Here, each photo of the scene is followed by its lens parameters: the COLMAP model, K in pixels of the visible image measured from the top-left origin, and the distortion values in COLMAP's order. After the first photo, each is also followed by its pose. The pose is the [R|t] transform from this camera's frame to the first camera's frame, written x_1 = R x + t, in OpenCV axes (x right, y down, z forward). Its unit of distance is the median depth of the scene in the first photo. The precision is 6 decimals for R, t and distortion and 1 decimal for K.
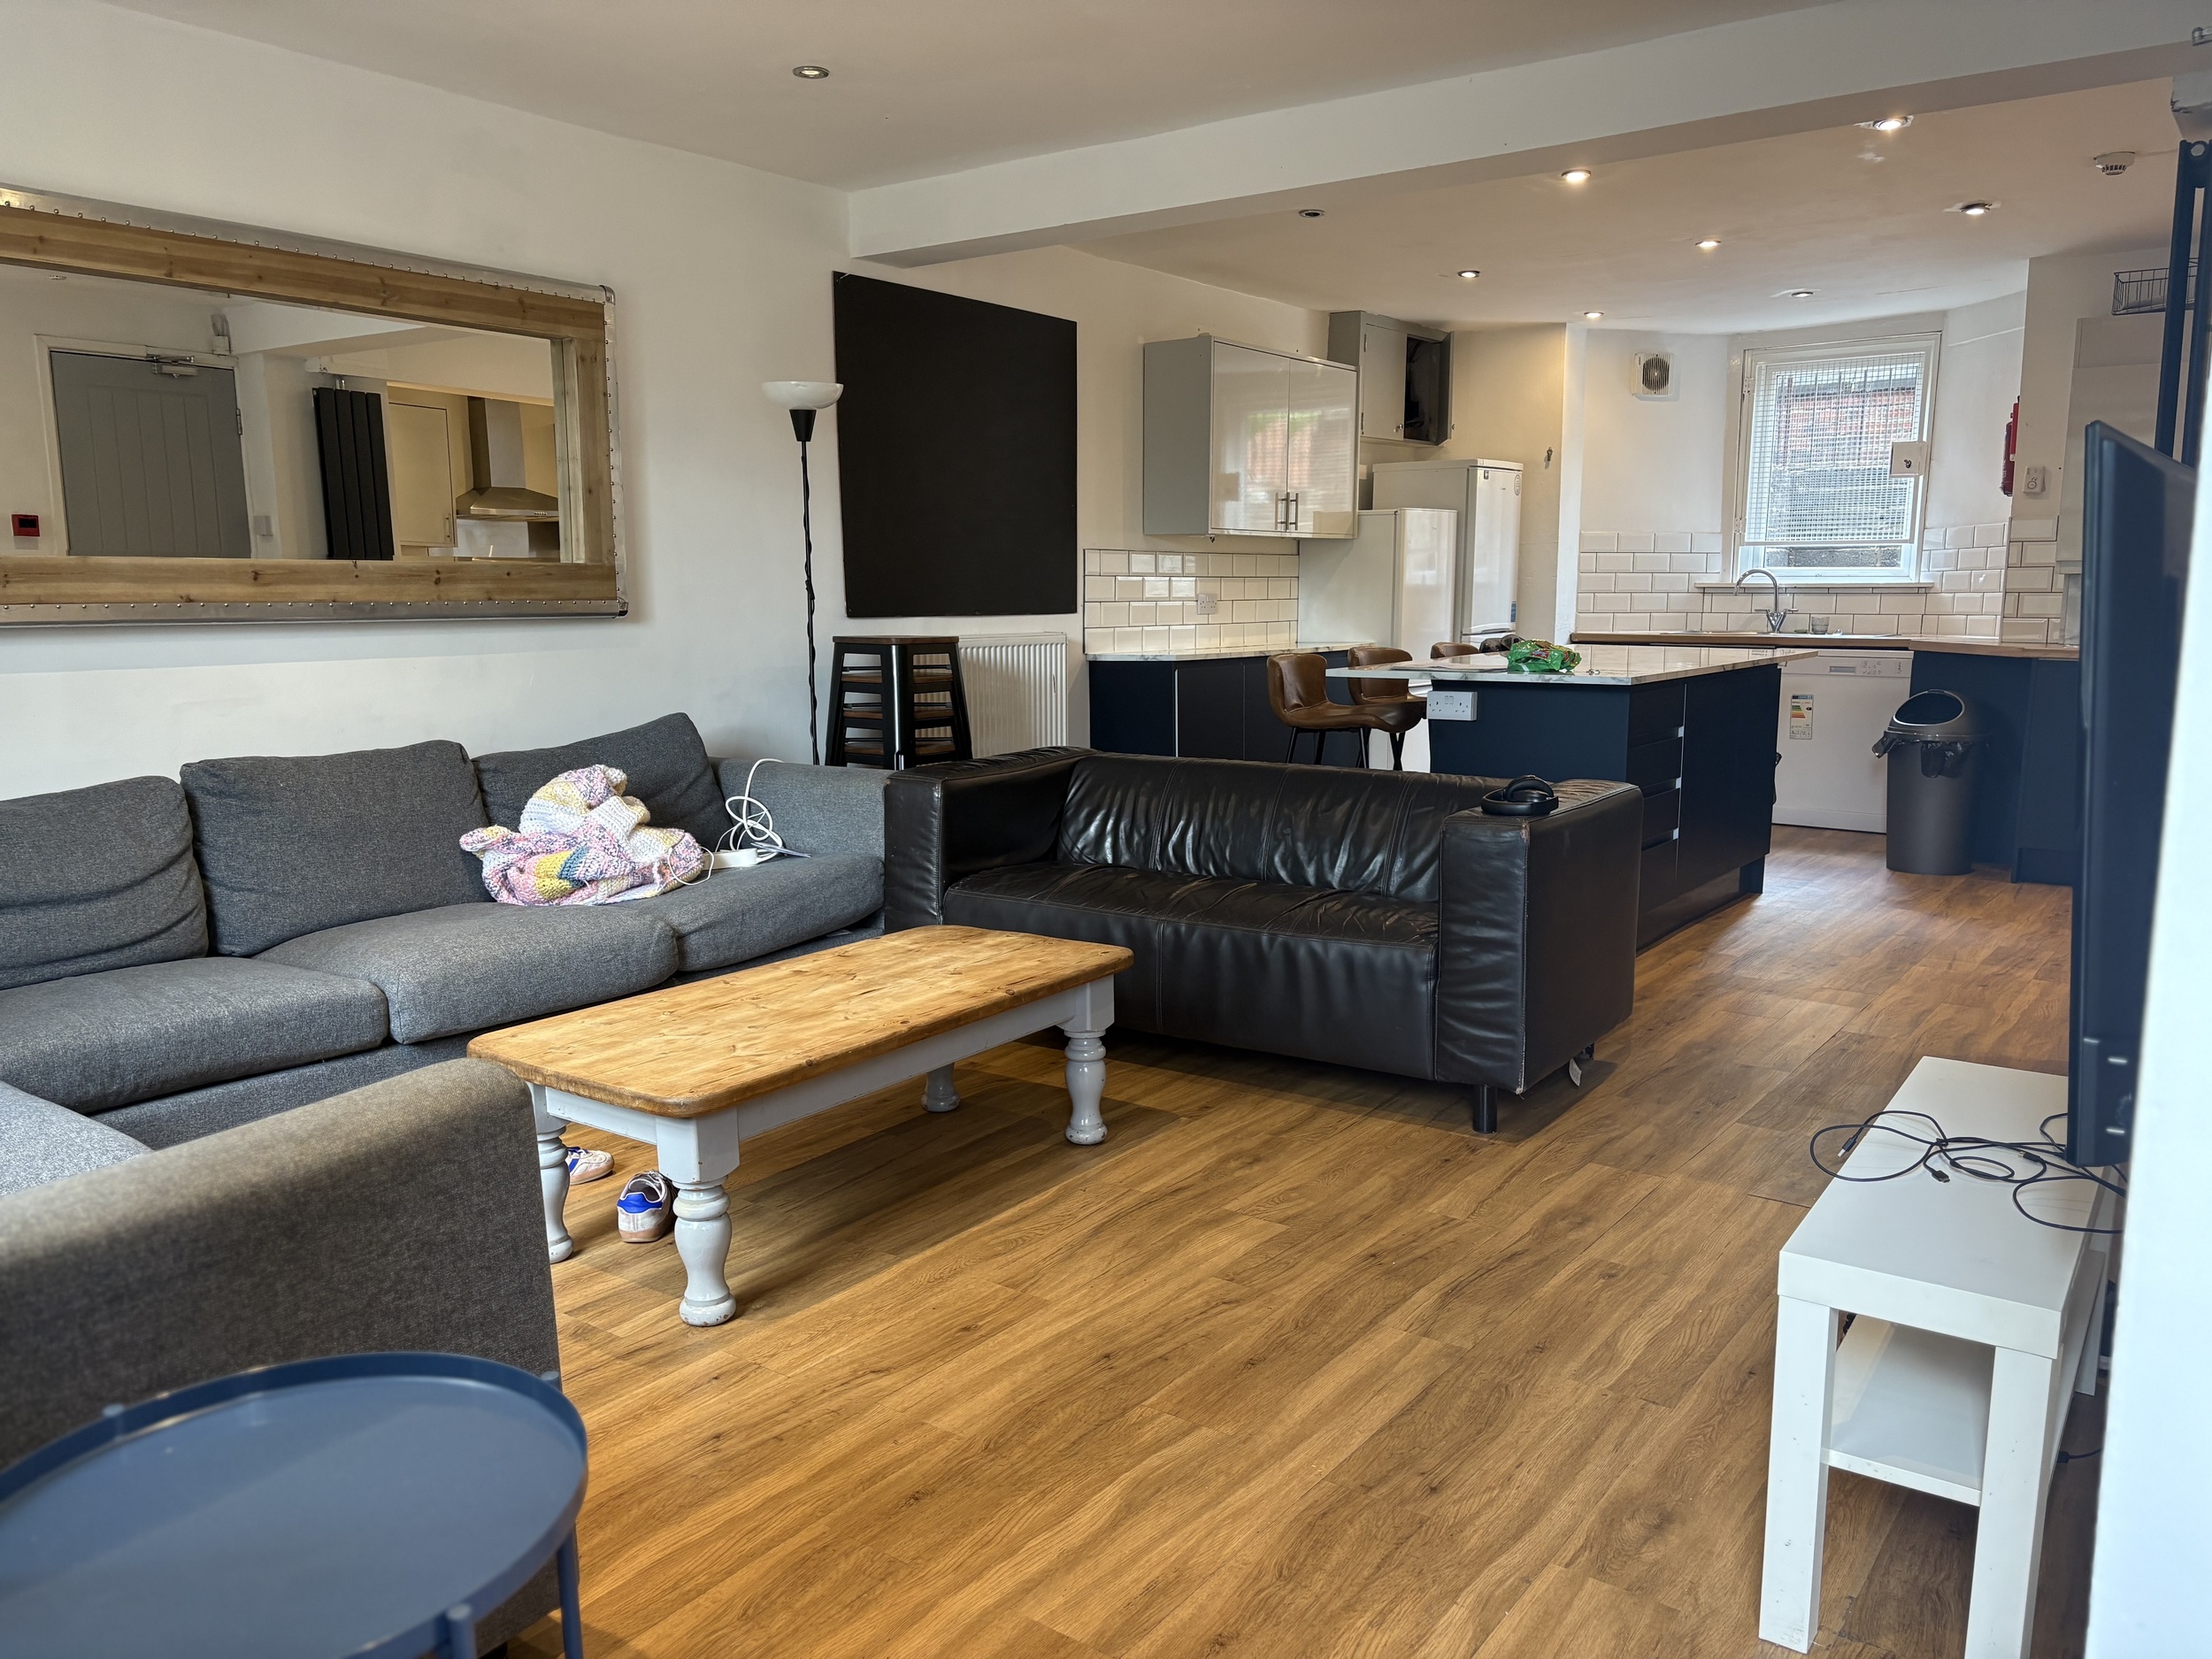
lens RADIAL K [[1663.9, 0, 1107.1], [0, 1663.9, 833.1], [0, 0, 1]] dist [0.026596, 0.000448]
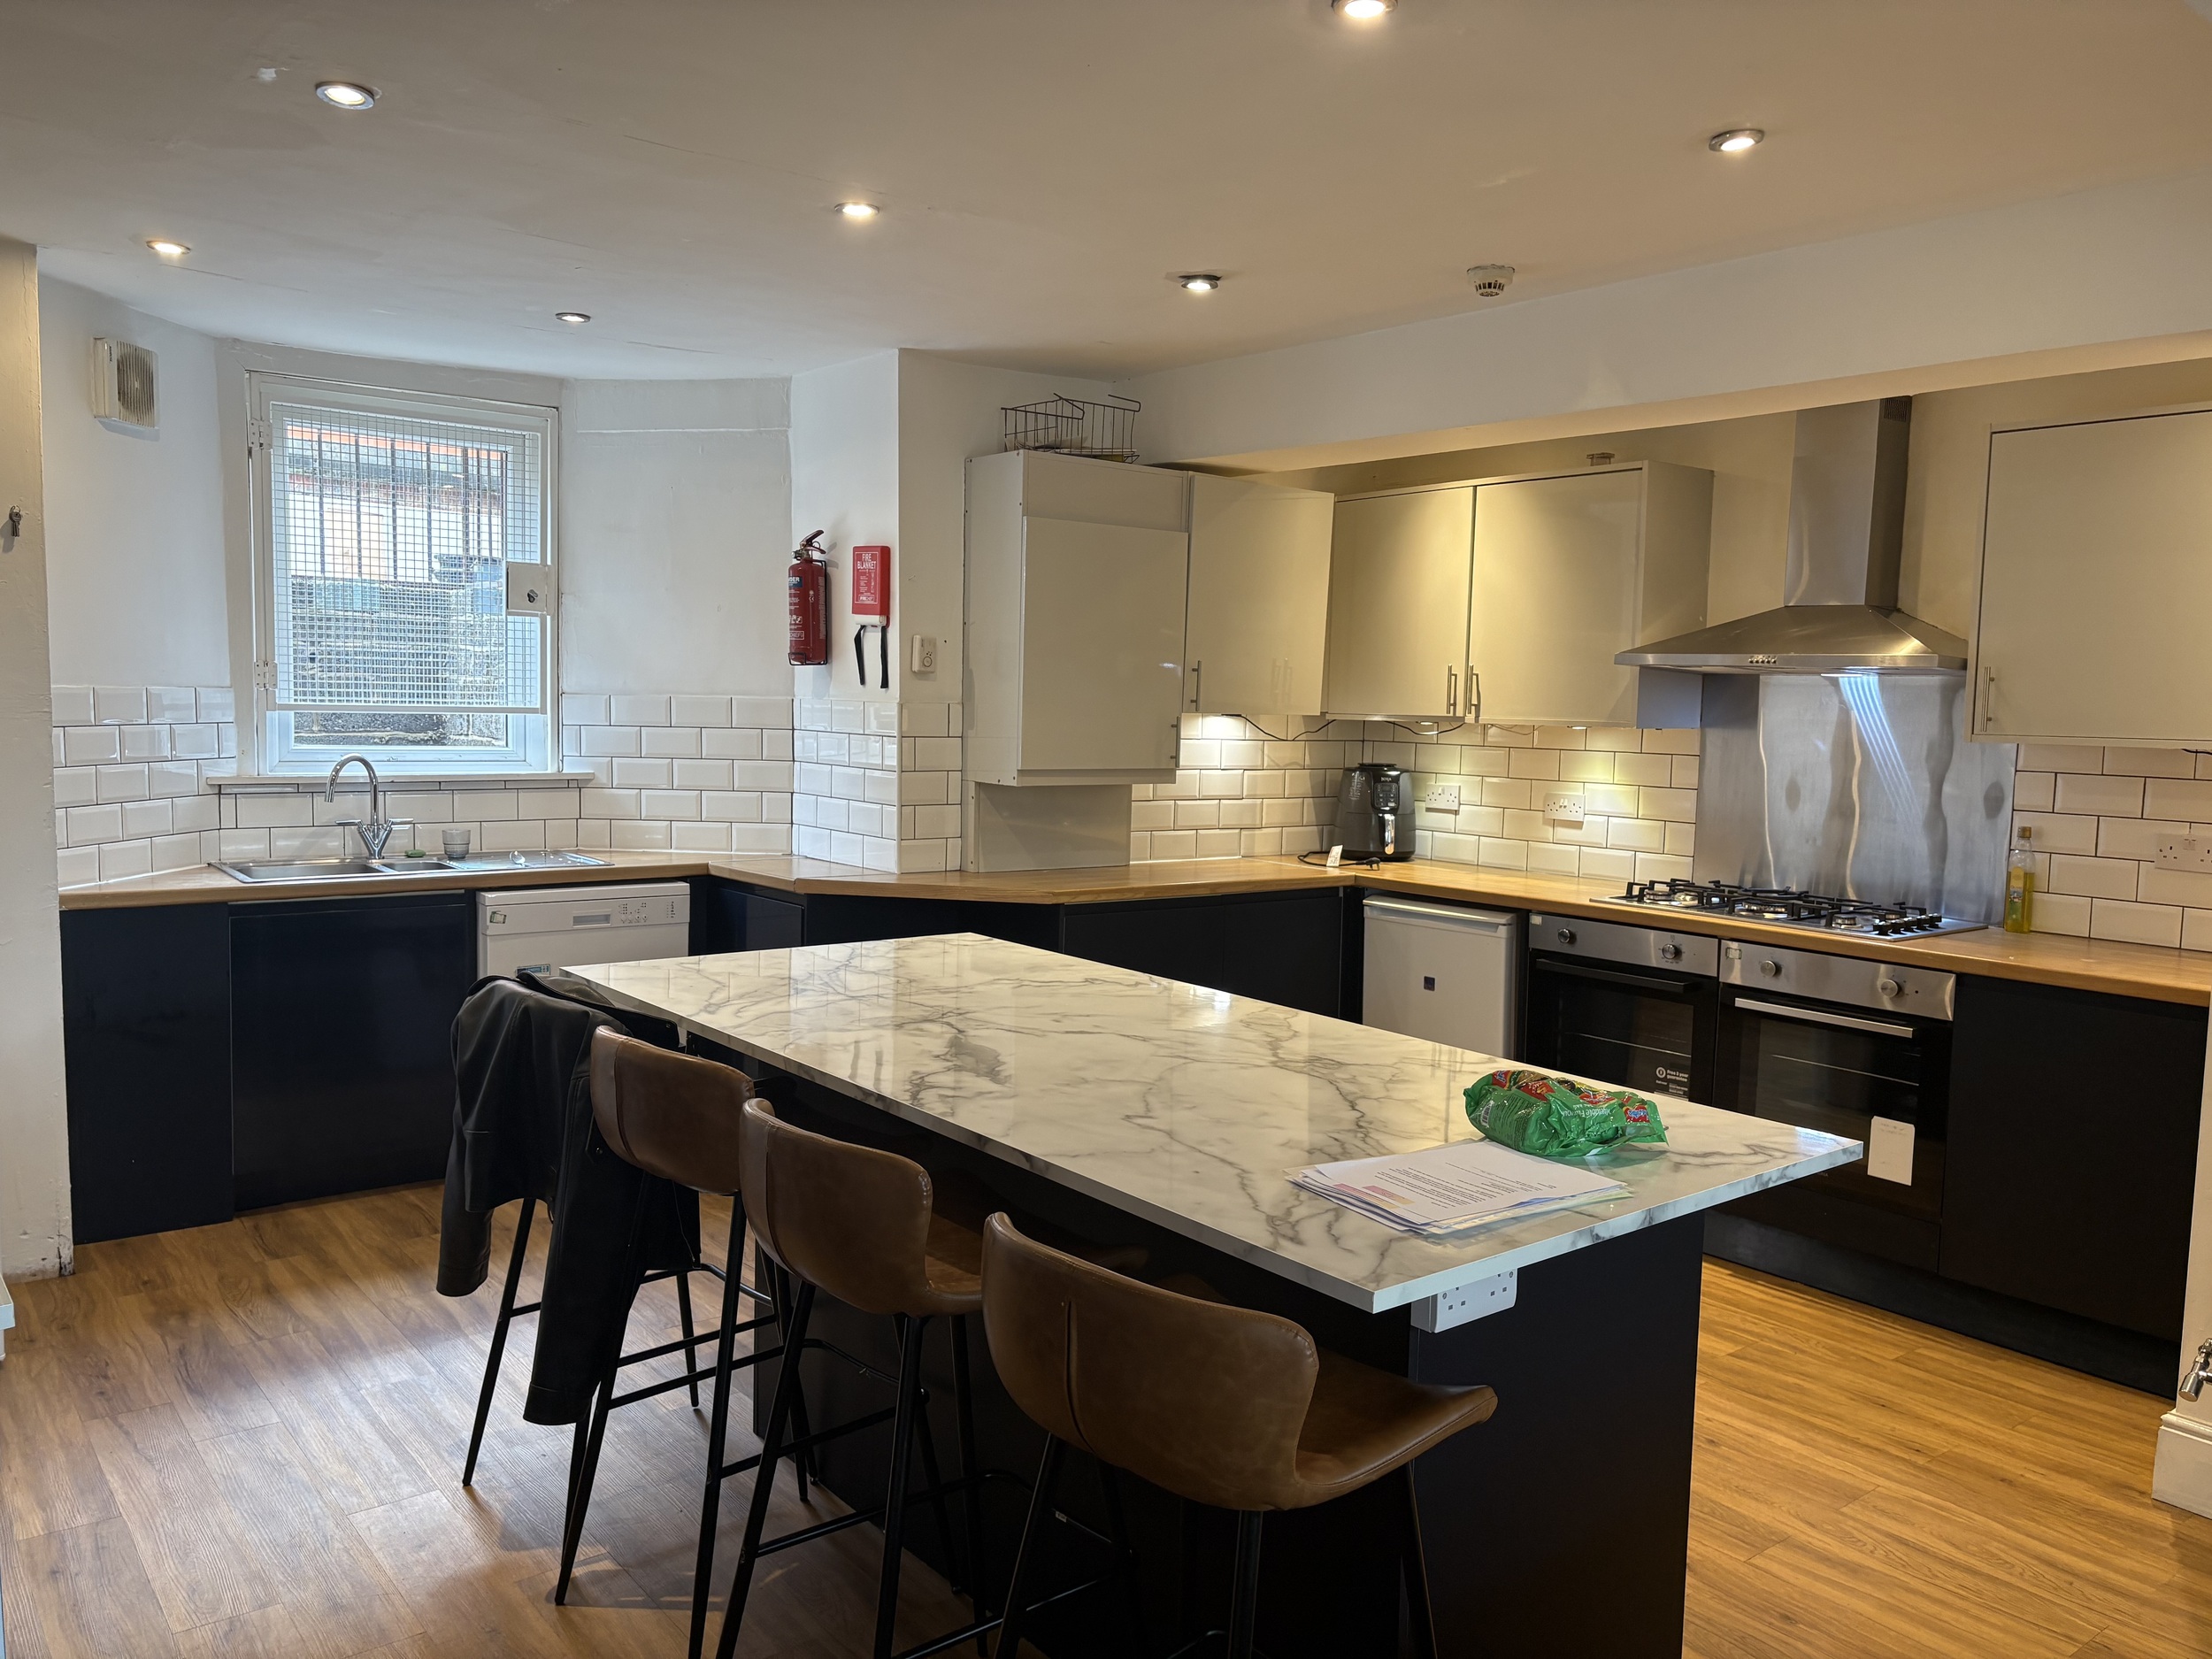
lens RADIAL K [[1663.9, 0, 1111.4], [0, 1663.9, 833.1], [0, 0, 1]] dist [0.026596, 0.000448]
pose [[0.260897, -0.072667, 0.962628, -0.107561], [0.121454, 0.991710, 0.041946, -0.124512], [-0.957696, 0.105971, 0.267560, 0.598780]]
